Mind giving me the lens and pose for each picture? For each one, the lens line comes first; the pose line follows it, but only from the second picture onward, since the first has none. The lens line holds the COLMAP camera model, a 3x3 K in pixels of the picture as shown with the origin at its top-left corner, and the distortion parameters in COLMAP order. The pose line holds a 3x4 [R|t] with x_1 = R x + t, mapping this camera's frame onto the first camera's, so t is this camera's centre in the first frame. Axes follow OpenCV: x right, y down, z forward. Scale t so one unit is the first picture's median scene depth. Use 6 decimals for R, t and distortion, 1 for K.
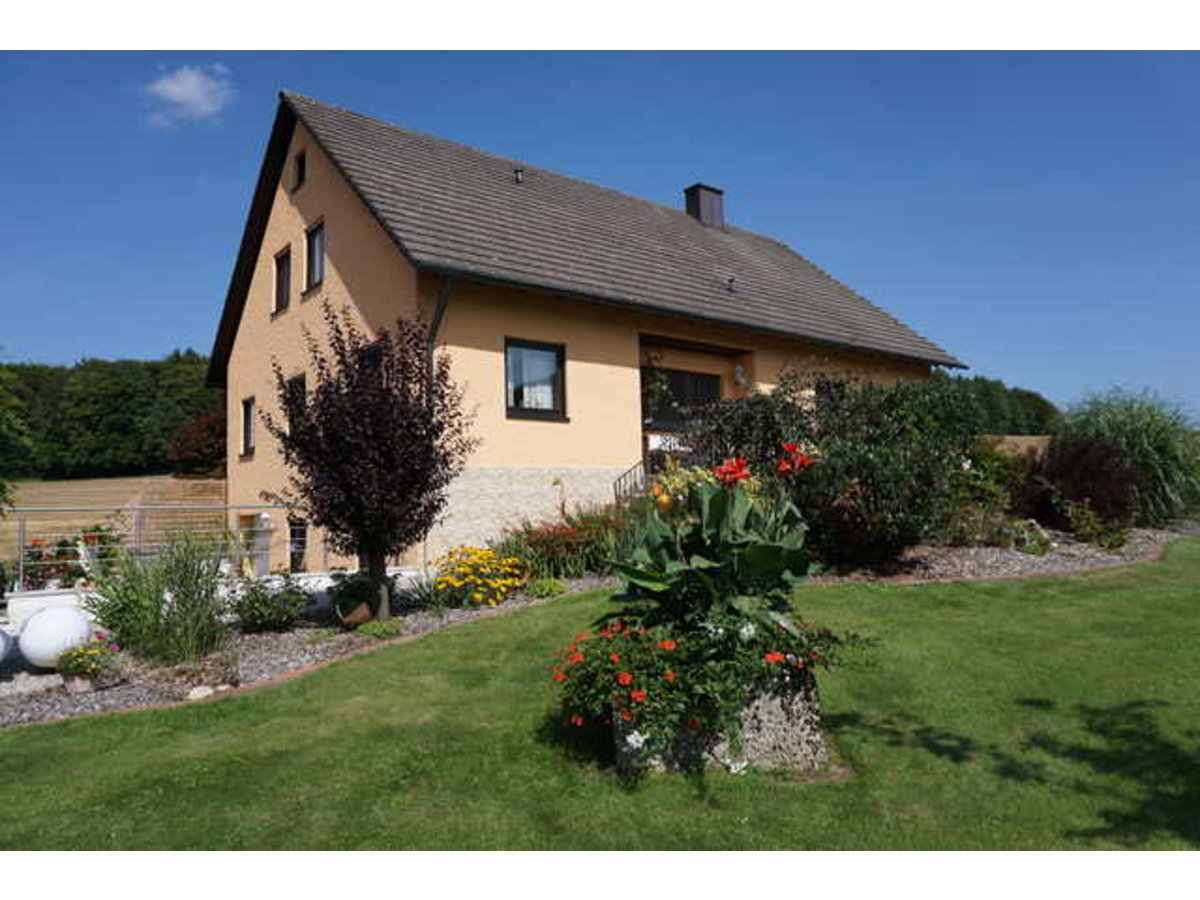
lens RADIAL K [[793.9, 0, 600.0], [0, 793.9, 450.0], [0, 0, 1]] dist [-0.040563, 0.000792]
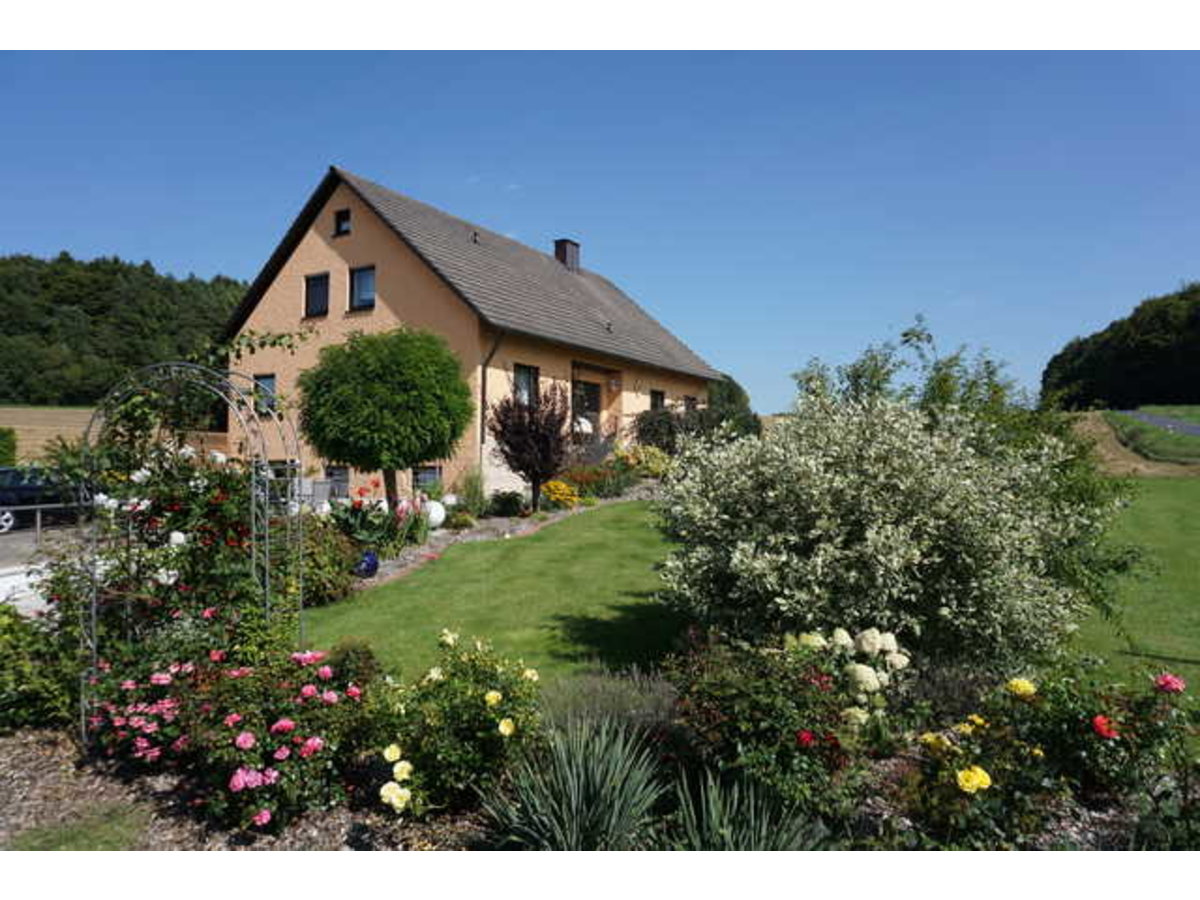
lens RADIAL K [[793.9, 0, 600.0], [0, 793.9, 450.0], [0, 0, 1]] dist [-0.040563, 0.000792]
pose [[0.938611, 0.042885, 0.342301, -0.373795], [-0.057077, 0.997873, 0.031490, -0.013119], [-0.340223, -0.049095, 0.939062, -0.475685]]
